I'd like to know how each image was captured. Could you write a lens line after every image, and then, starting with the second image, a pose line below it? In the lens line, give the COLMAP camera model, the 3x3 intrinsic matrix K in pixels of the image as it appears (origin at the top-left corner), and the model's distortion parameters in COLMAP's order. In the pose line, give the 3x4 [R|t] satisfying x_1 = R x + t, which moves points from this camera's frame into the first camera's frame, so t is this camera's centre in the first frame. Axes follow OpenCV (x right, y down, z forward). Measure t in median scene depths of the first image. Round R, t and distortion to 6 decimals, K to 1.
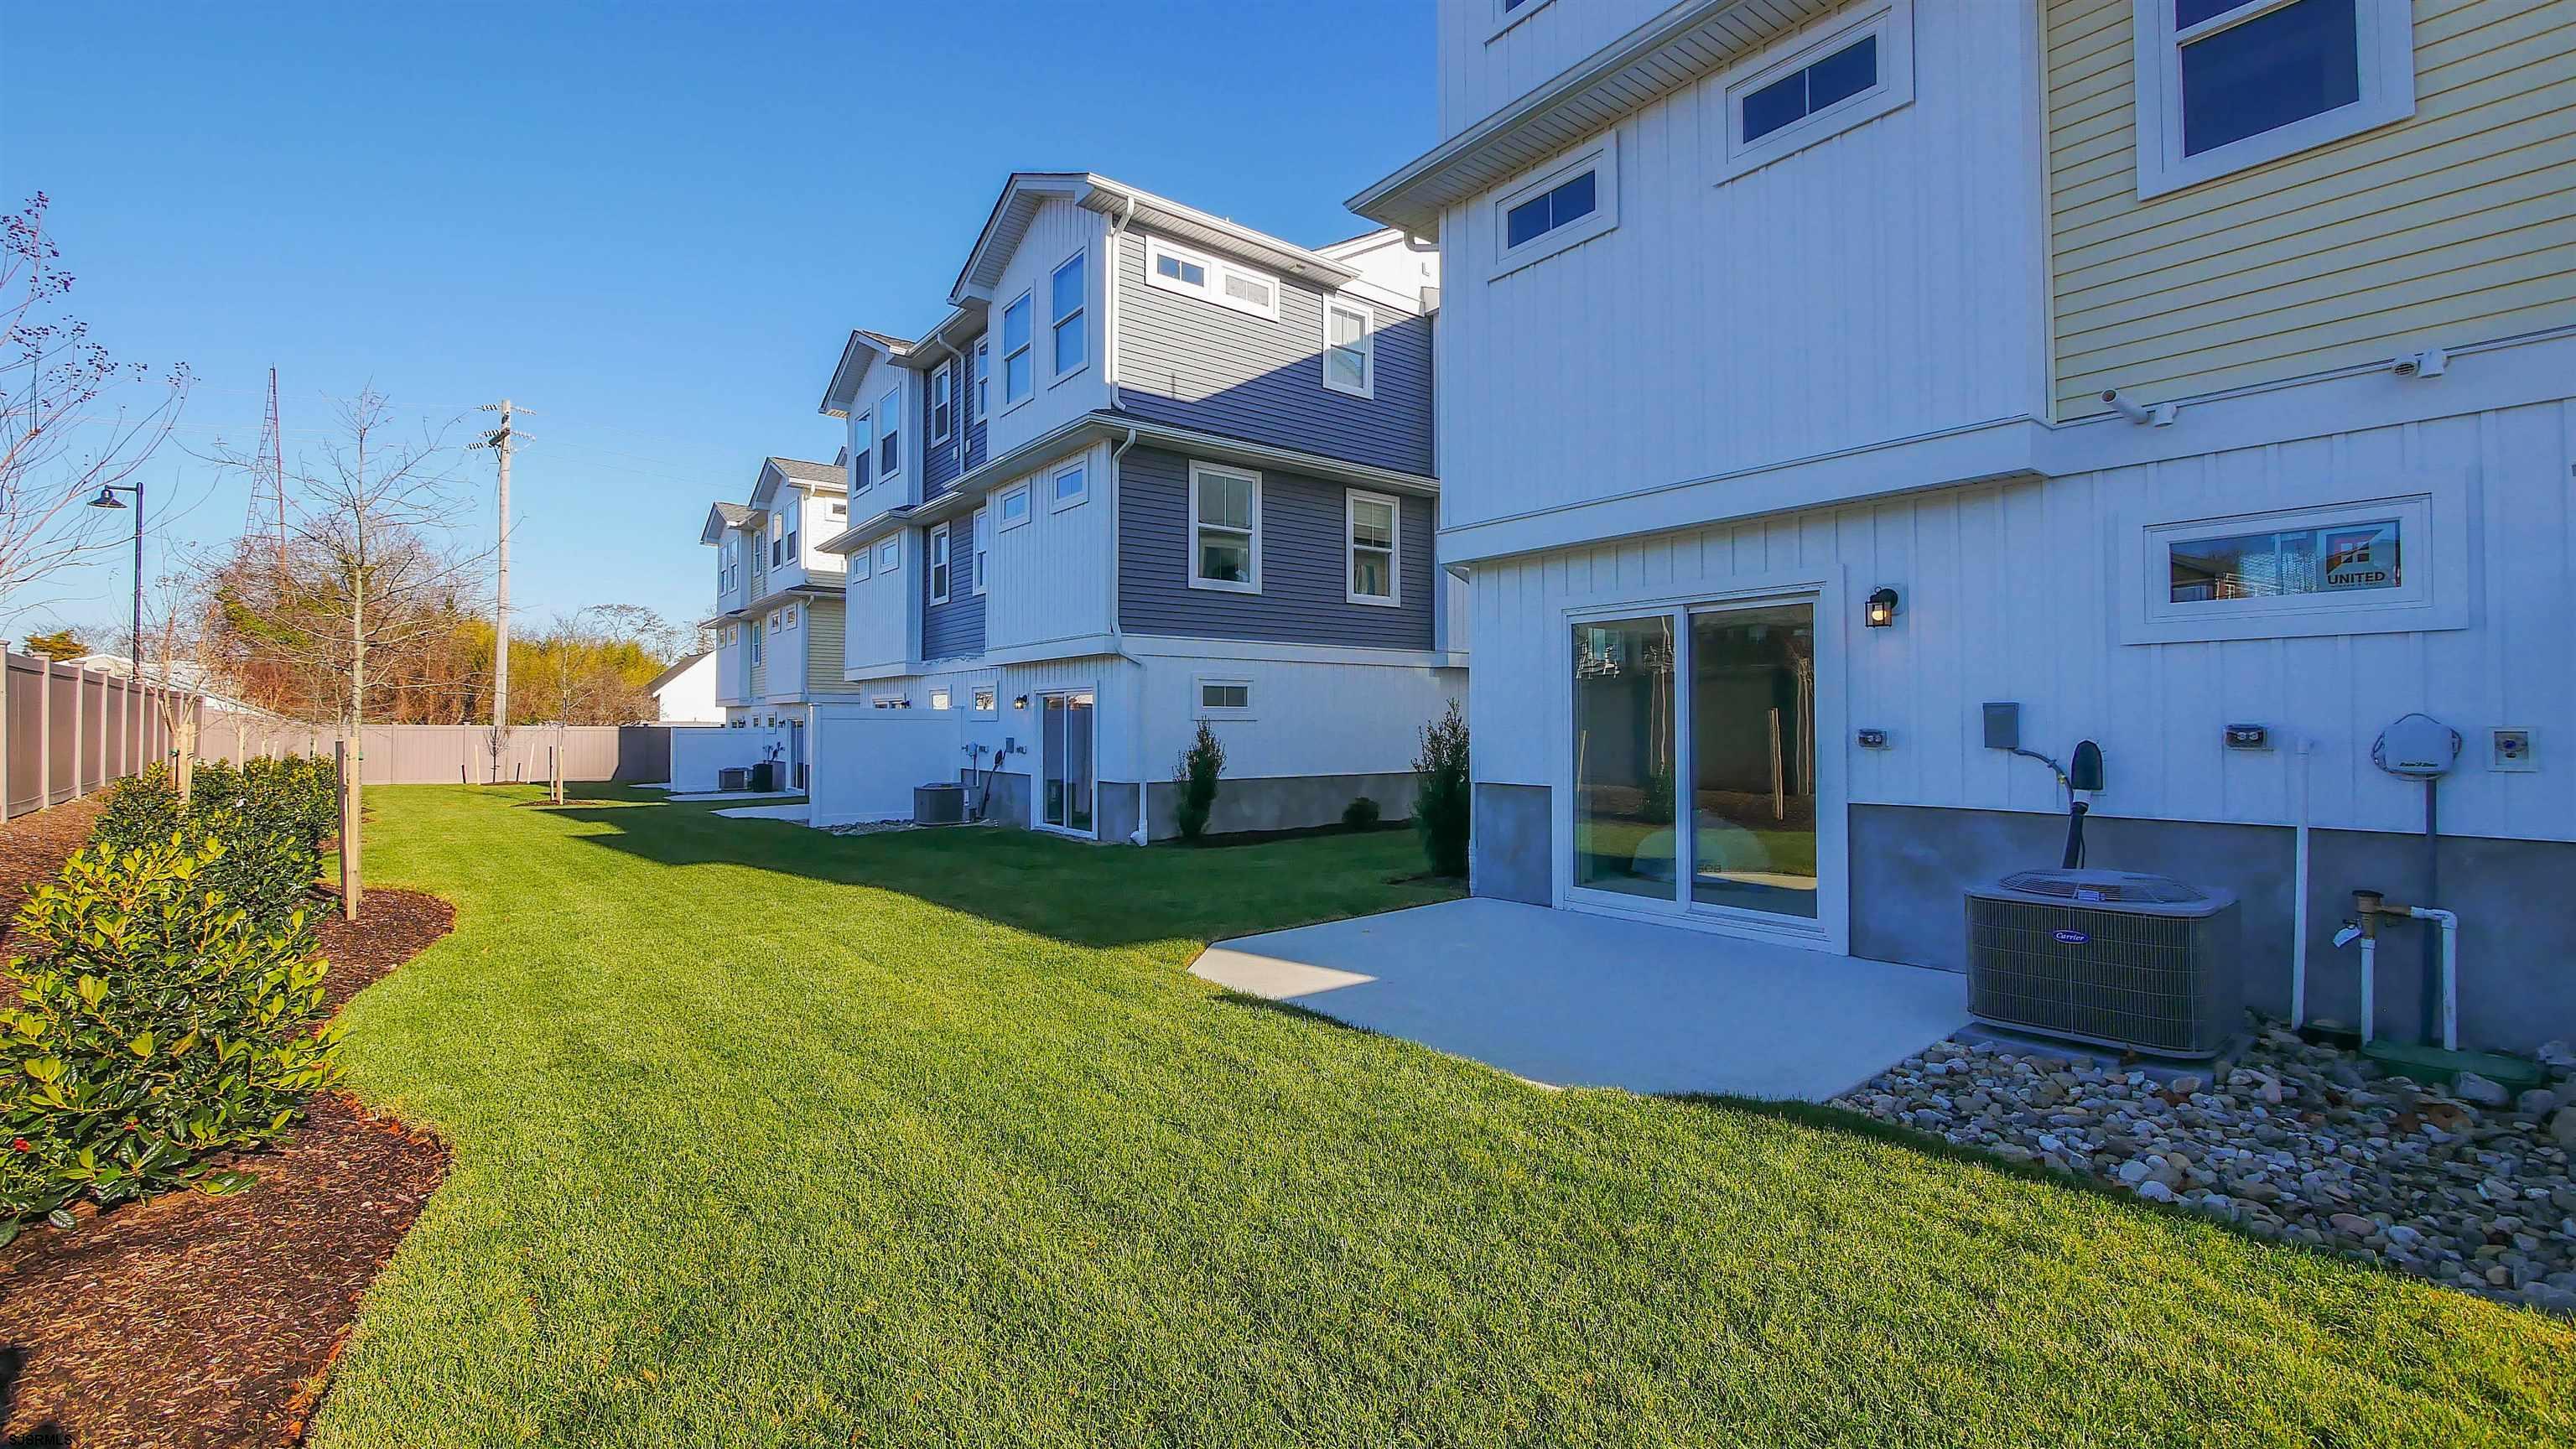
lens RADIAL K [[1061.6, 0, 1285.1], [0, 1061.6, 704.1], [0, 0, 1]] dist [-0.006438, -0.000238]
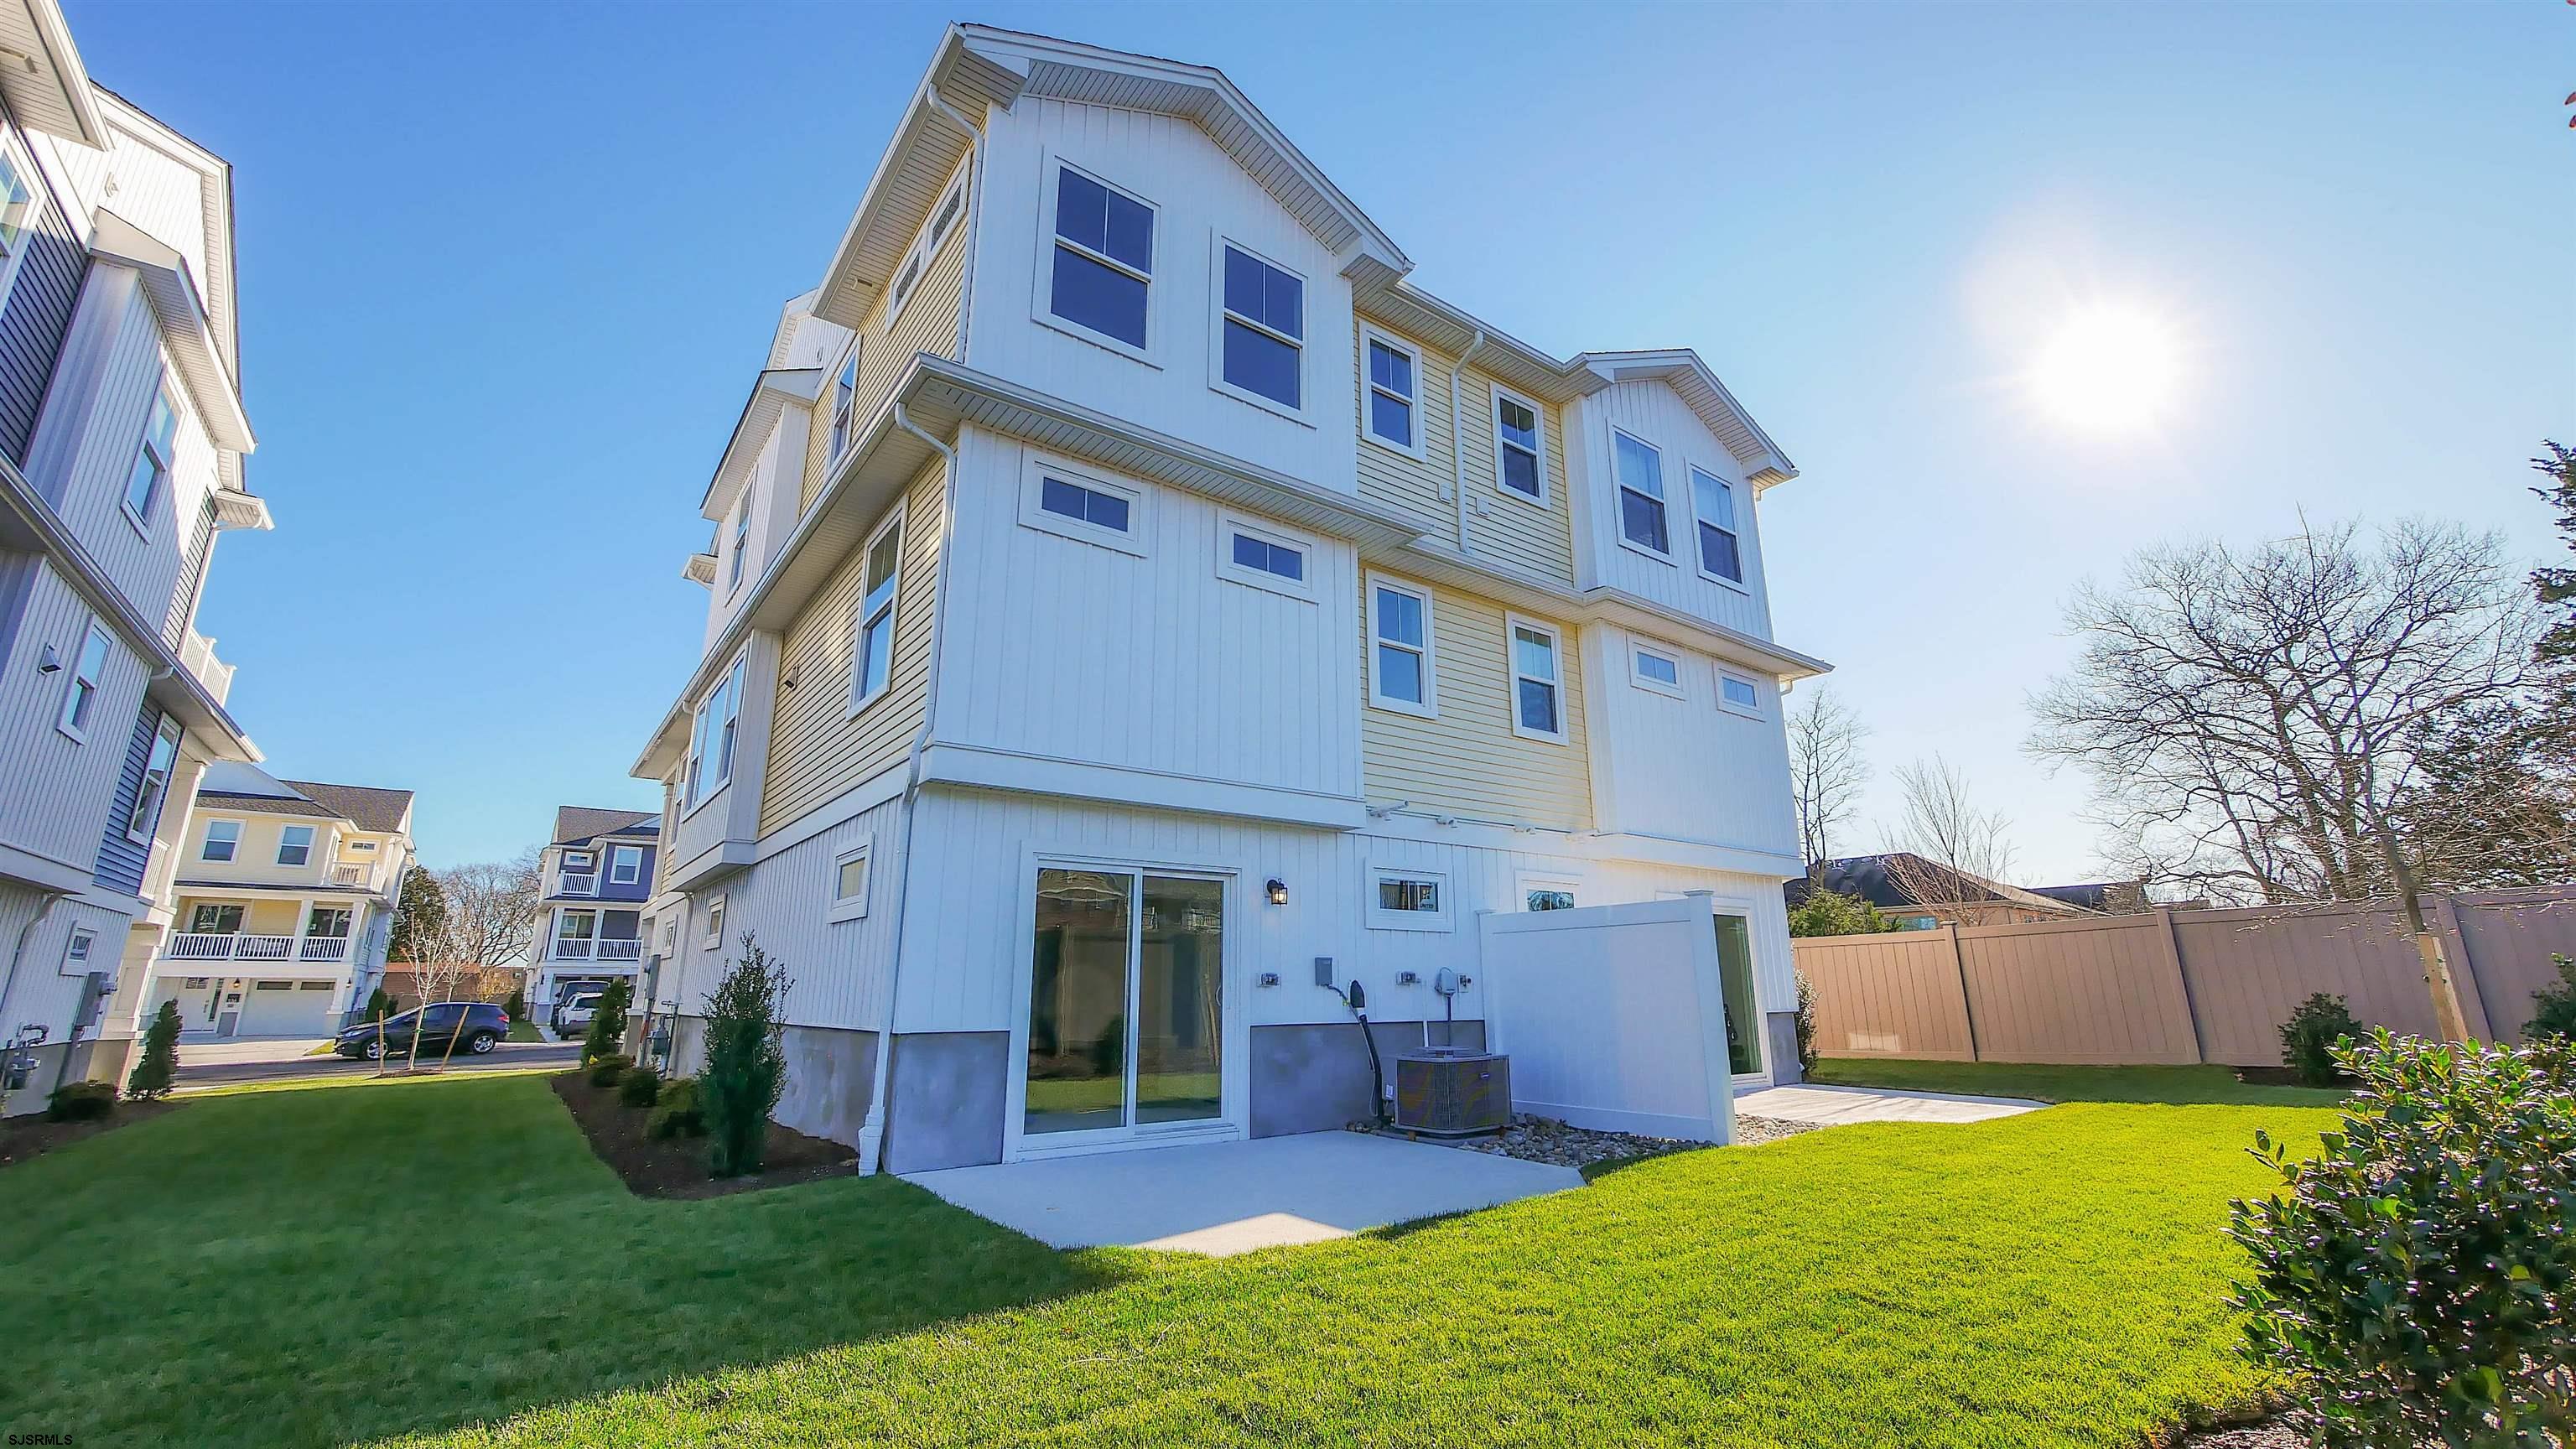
lens RADIAL K [[1061.6, 0, 1285.1], [0, 1061.6, 704.1], [0, 0, 1]] dist [-0.006438, -0.000238]
pose [[0.030790, 0.263698, 0.964114, -0.964622], [-0.020625, 0.964533, -0.263154, 0.049825], [-0.999313, -0.011782, 0.035137, 0.901755]]
